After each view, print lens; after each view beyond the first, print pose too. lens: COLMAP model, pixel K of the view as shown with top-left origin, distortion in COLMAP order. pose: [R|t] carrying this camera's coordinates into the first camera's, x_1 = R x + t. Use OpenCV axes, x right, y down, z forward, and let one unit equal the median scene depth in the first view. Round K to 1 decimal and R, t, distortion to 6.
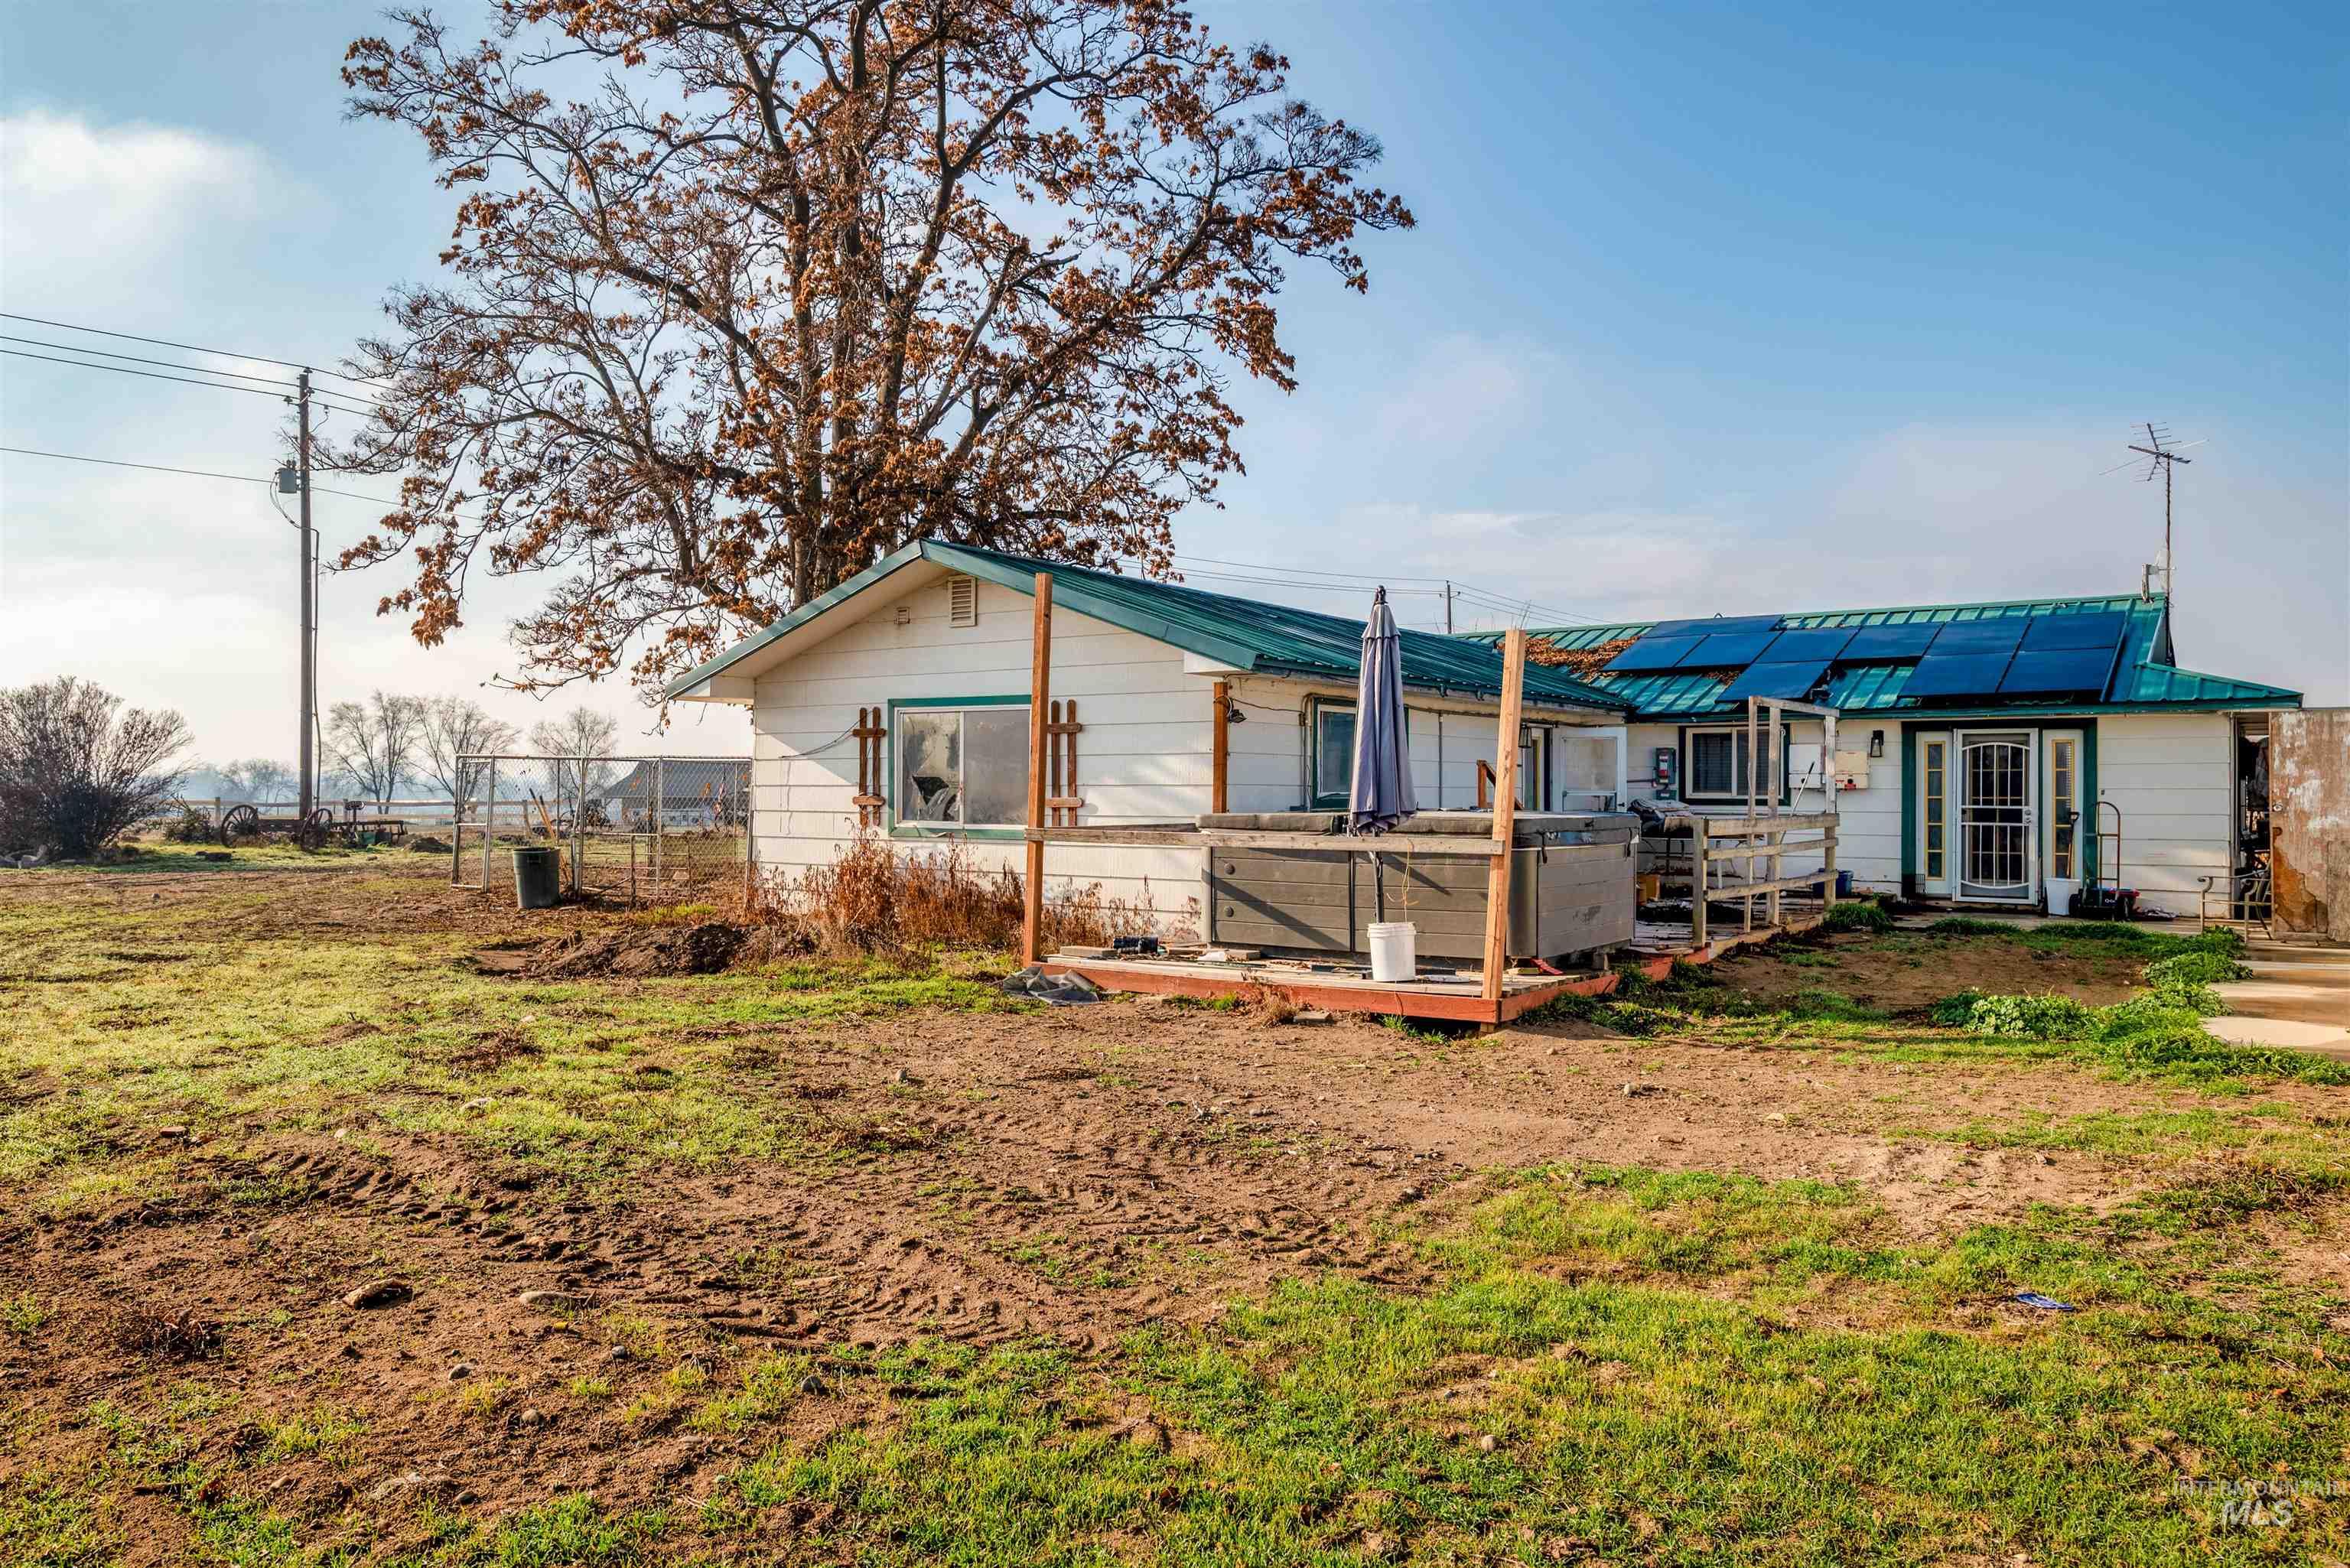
lens RADIAL K [[1569.9, 0, 1175.0], [0, 1569.9, 784.0], [0, 0, 1]] dist [-0.005138, 0.001628]
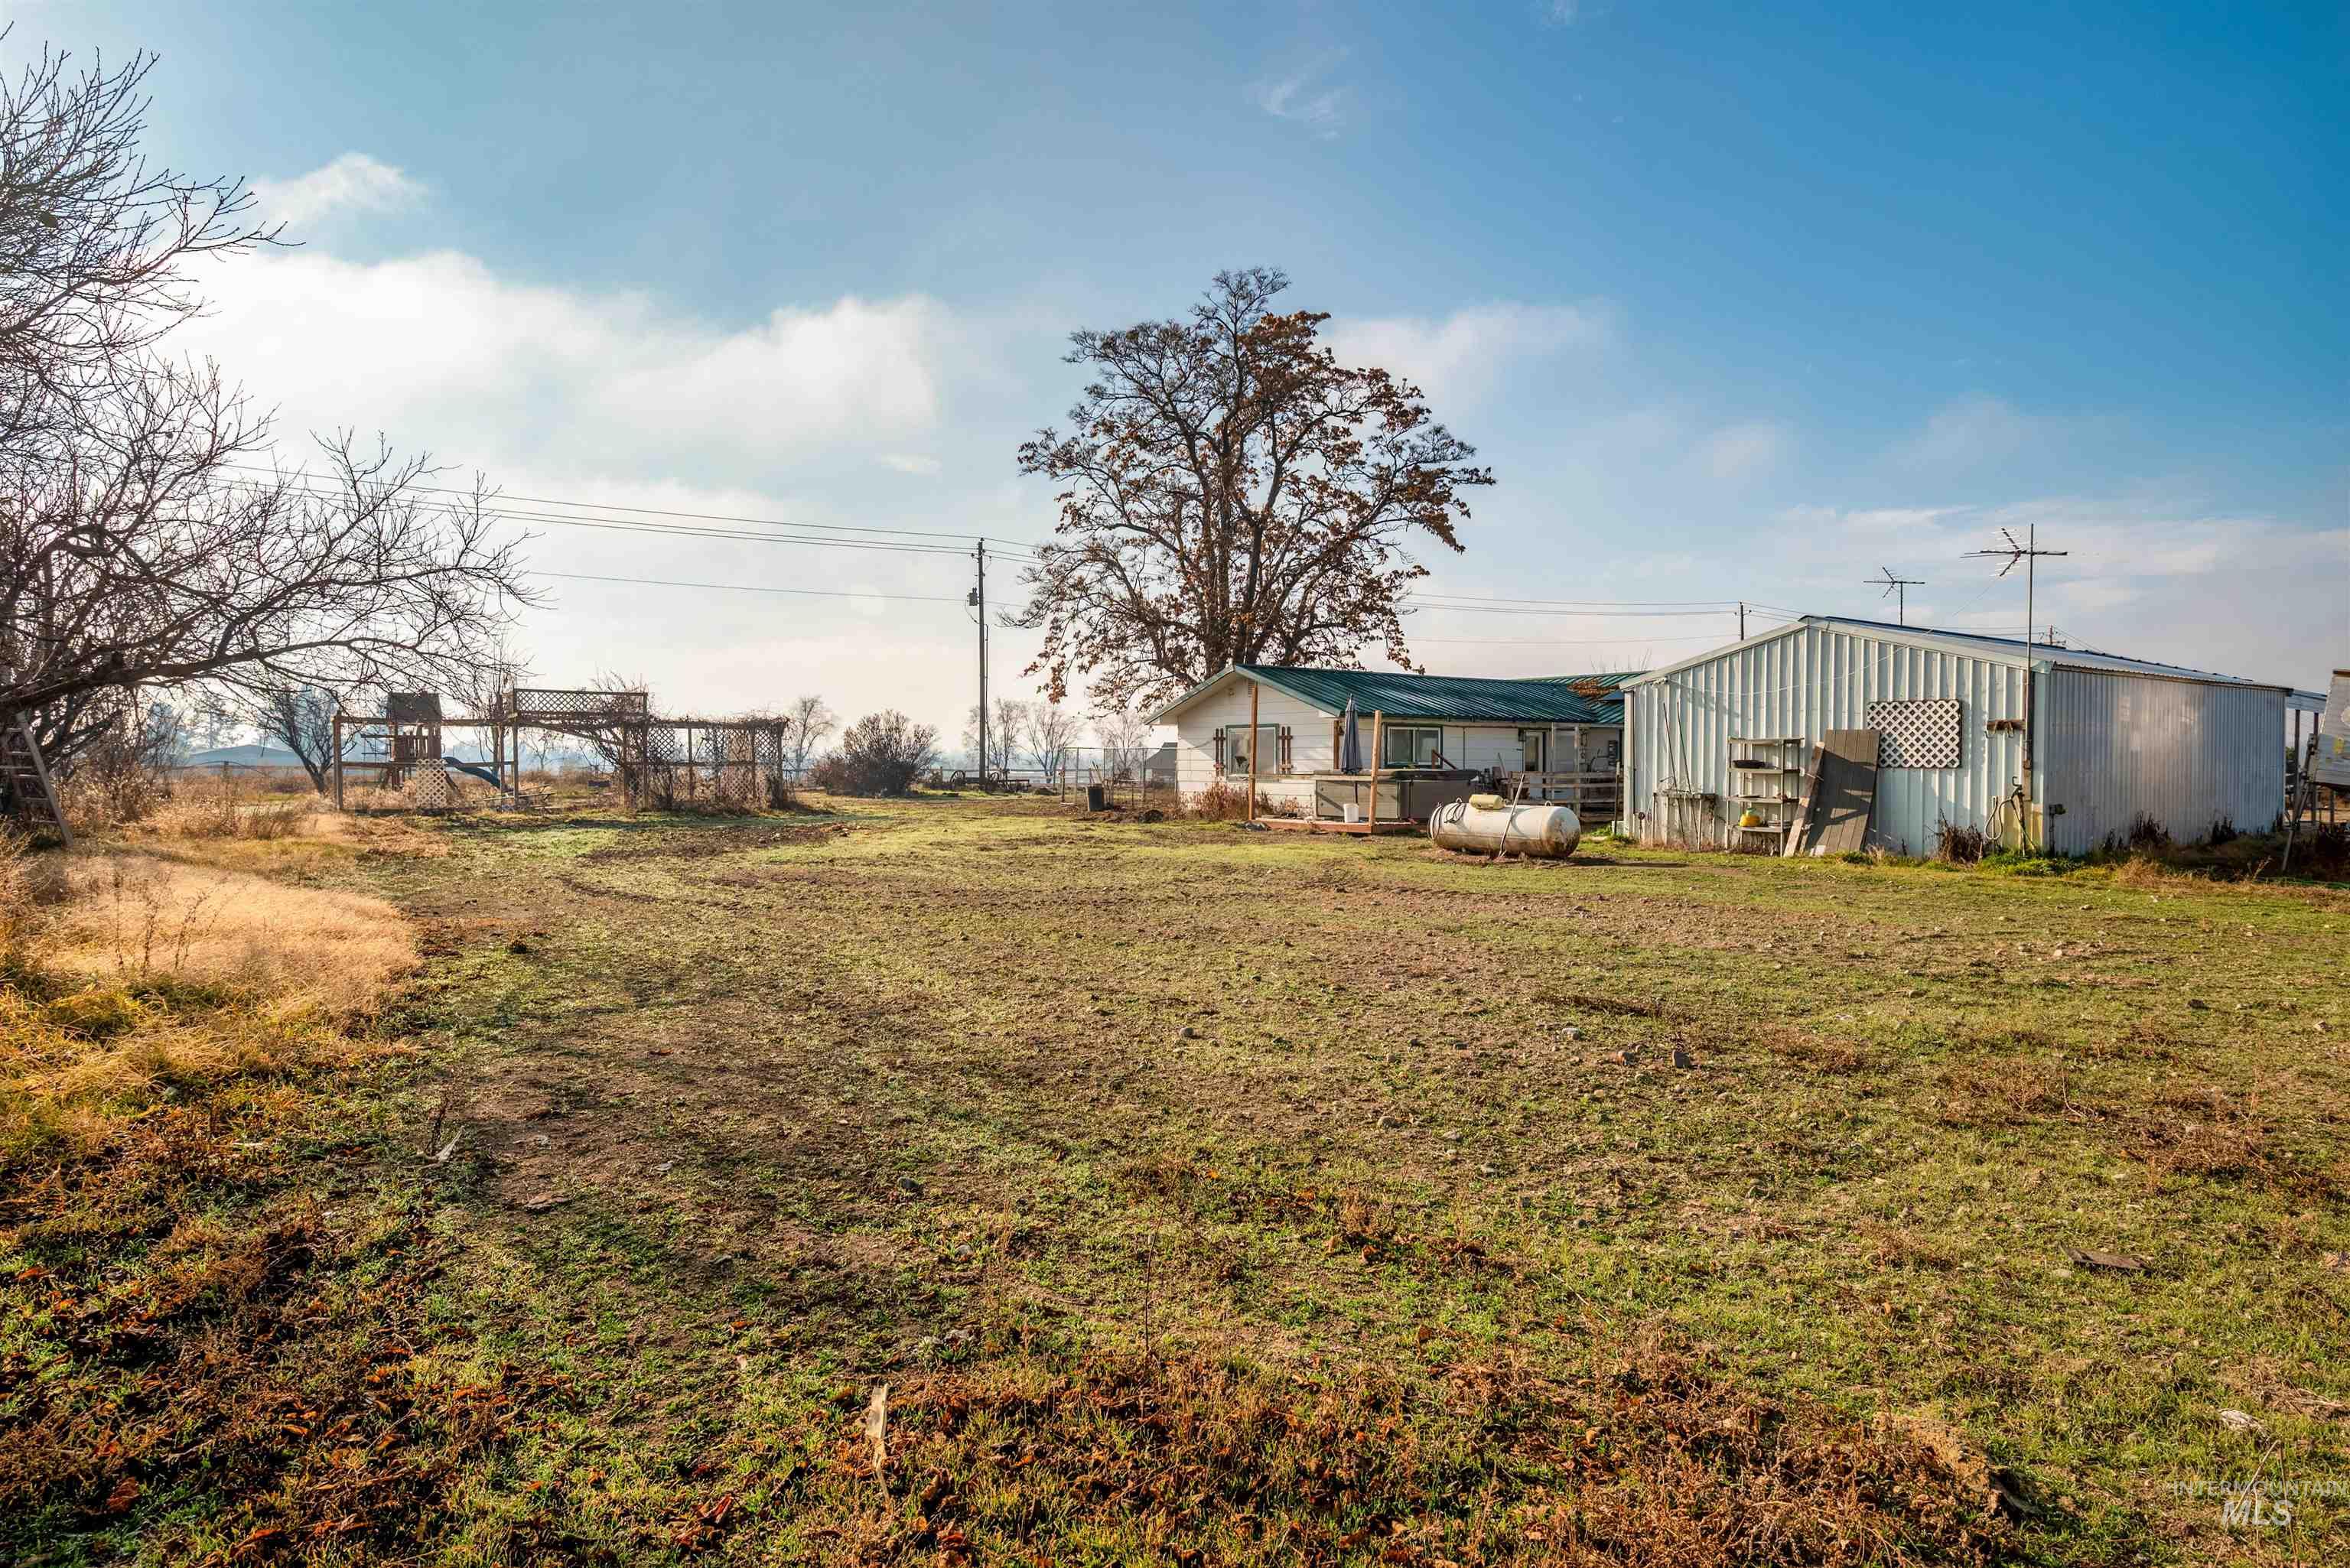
lens RADIAL K [[1405.7, 0, 1175.0], [0, 1405.7, 784.0], [0, 0, 1]] dist [-0.004079, -0.000704]
pose [[0.945448, 0.002961, -0.325760, 0.378837], [0.002967, 0.999839, 0.017698, -0.000369], [0.325760, -0.017699, 0.945287, -0.920233]]
